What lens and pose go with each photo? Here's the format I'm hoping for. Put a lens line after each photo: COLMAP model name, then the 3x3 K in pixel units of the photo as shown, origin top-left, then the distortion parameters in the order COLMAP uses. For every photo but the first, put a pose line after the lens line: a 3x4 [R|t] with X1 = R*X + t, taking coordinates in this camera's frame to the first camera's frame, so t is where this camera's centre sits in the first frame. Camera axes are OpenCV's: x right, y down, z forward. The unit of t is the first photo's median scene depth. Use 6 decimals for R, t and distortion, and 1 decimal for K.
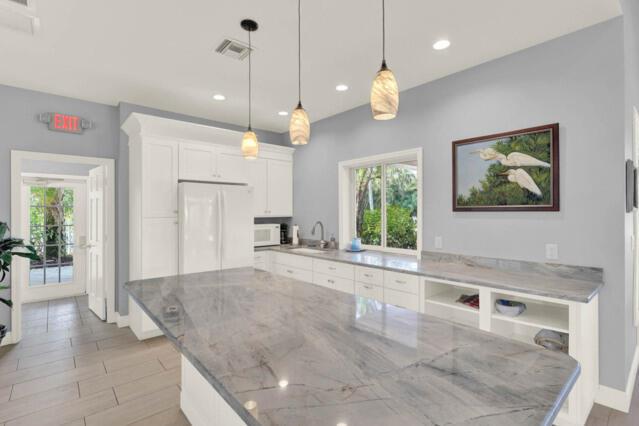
lens RADIAL K [[305.1, 0, 322.3], [0, 305.1, 214.3], [0, 0, 1]] dist [-0.004237, -0.000659]
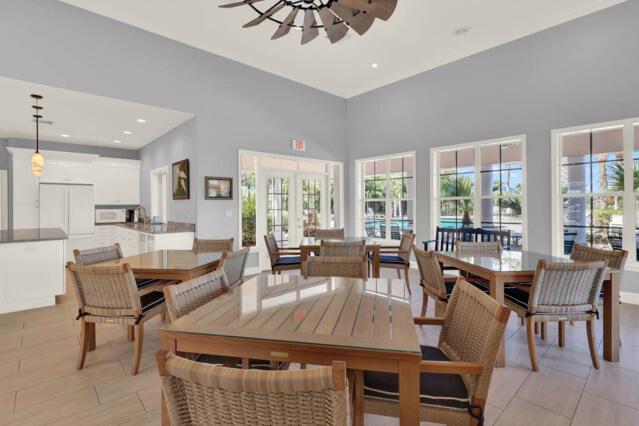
lens RADIAL K [[311.5, 0, 321.5], [0, 311.5, 211.2], [0, 0, 1]] dist [0.001659, 0.000220]
pose [[0.999770, -0.001871, 0.021351, 1.309454], [0.001704, 0.999968, 0.007834, 0.048283], [-0.021365, -0.007796, 0.999741, -0.984411]]
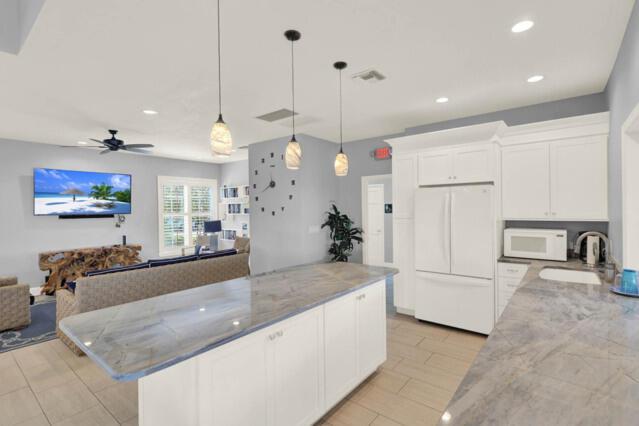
lens RADIAL K [[302.6, 0, 322.8], [0, 302.6, 210.1], [0, 0, 1]] dist [0.004343, 0.000827]
pose [[0.174282, 0.005932, -0.984678, 0.694747], [0.007485, 0.999945, 0.007349, -0.039521], [0.984667, -0.008651, 0.174228, 0.522714]]
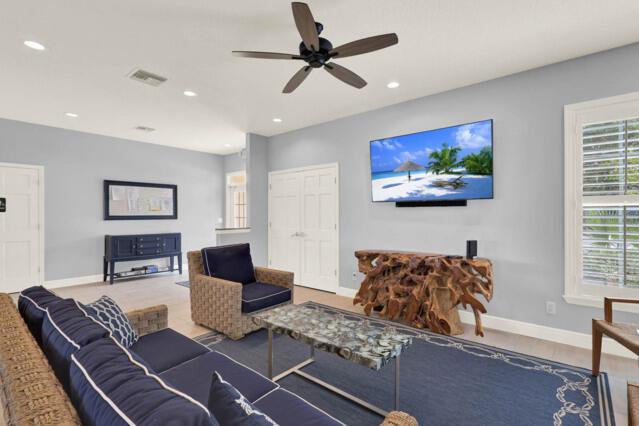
lens RADIAL K [[305.1, 0, 322.3], [0, 305.1, 214.3], [0, 0, 1]] dist [-0.004237, -0.000659]
pose [[-0.990794, 0.006316, -0.135229, -0.940860], [0.005394, 0.999960, 0.007186, 0.038738], [0.135269, 0.006390, -0.990788, 0.531496]]
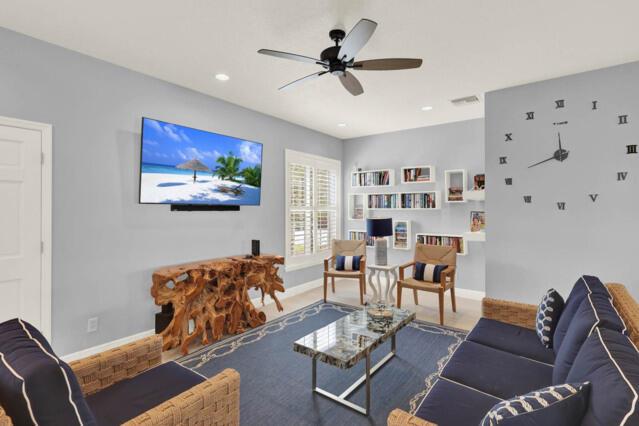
lens RADIAL K [[305.6, 0, 317.9], [0, 305.6, 206.4], [0, 0, 1]] dist [-0.001759, 0.000572]
pose [[0.187125, -0.003101, -0.982331, -0.276386], [-0.006778, 0.999967, -0.004448, 0.002249], [0.982313, 0.007491, 0.187098, -0.455708]]
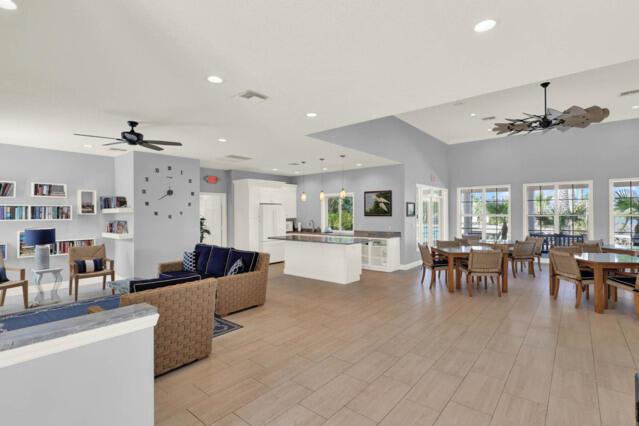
lens RADIAL K [[305.1, 0, 322.3], [0, 305.1, 214.3], [0, 0, 1]] dist [-0.004237, -0.000659]
pose [[0.988603, -0.002454, 0.150523, -0.391821], [0.002956, 0.999991, -0.003106, -0.018373], [-0.150514, 0.003516, 0.988602, -1.762489]]
